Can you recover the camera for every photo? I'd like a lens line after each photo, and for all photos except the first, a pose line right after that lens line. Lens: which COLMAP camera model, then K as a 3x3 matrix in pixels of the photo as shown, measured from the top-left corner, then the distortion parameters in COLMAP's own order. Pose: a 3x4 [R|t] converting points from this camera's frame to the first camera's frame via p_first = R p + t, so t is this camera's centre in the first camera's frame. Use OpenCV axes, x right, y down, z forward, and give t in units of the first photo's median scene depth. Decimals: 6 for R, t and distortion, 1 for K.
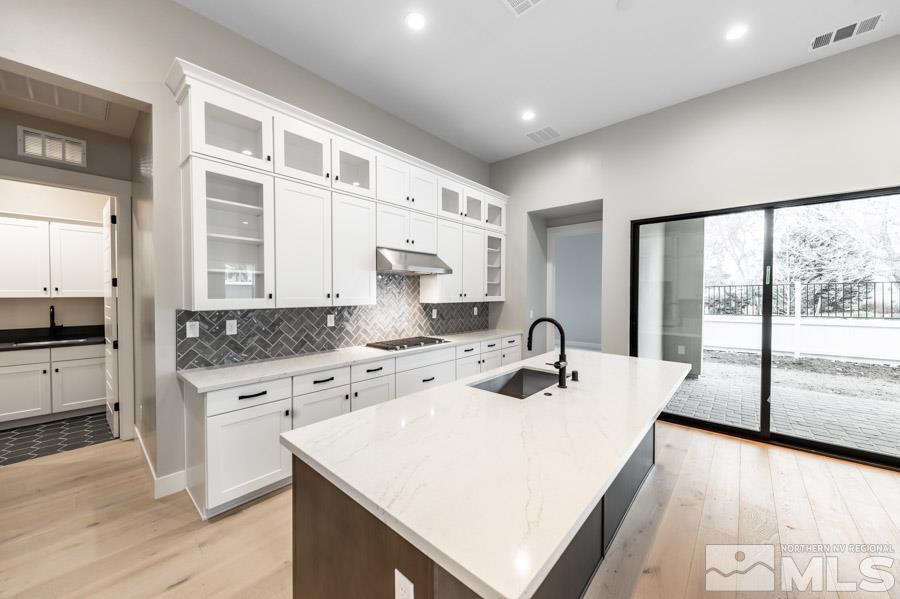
lens RADIAL K [[328.7, 0, 450.8], [0, 328.7, 299.1], [0, 0, 1]] dist [0.012486, -0.004569]
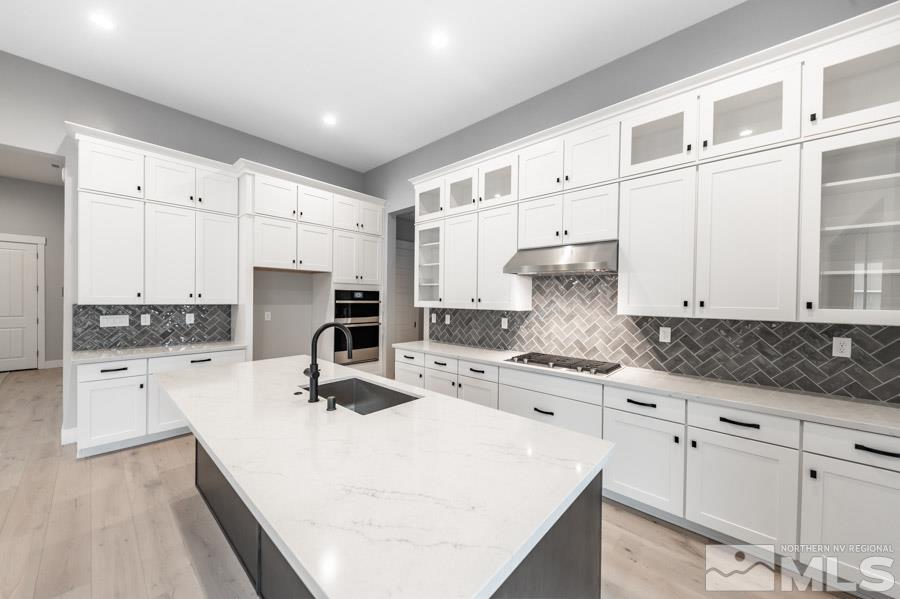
lens RADIAL K [[328.7, 0, 449.8], [0, 328.7, 301.7], [0, 0, 1]] dist [0.012486, -0.004569]
pose [[-0.021282, 0.009794, -0.999726, 0.678040], [-0.028491, 0.999540, 0.010399, -0.012377], [0.999367, 0.028705, -0.020993, 0.763793]]
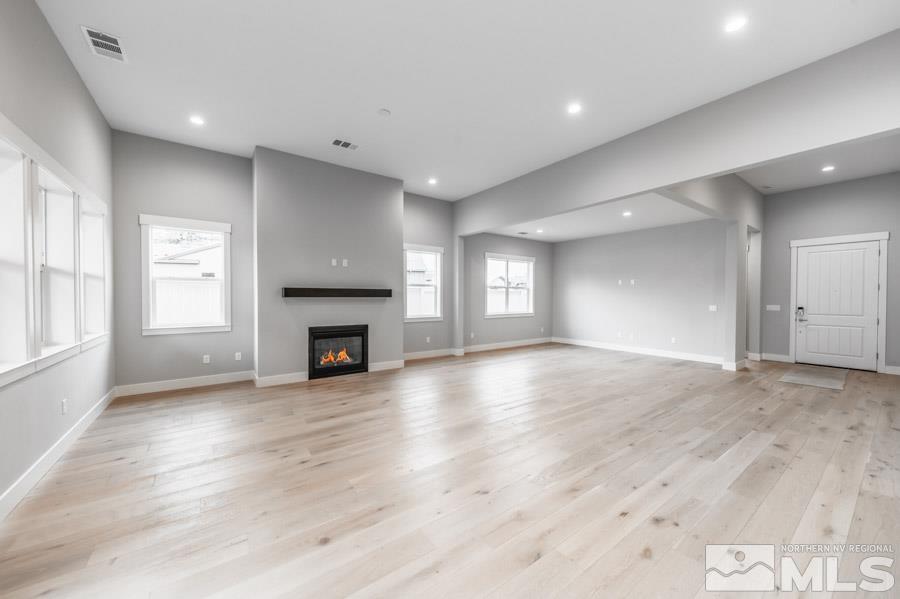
lens RADIAL K [[328.7, 0, 450.9], [0, 328.7, 302.6], [0, 0, 1]] dist [0.012486, -0.004569]
pose [[-0.976185, -0.007192, 0.216820, 0.703904], [0.000470, 0.999378, 0.035267, 0.015180], [-0.216939, 0.034529, -0.975574, 0.634247]]
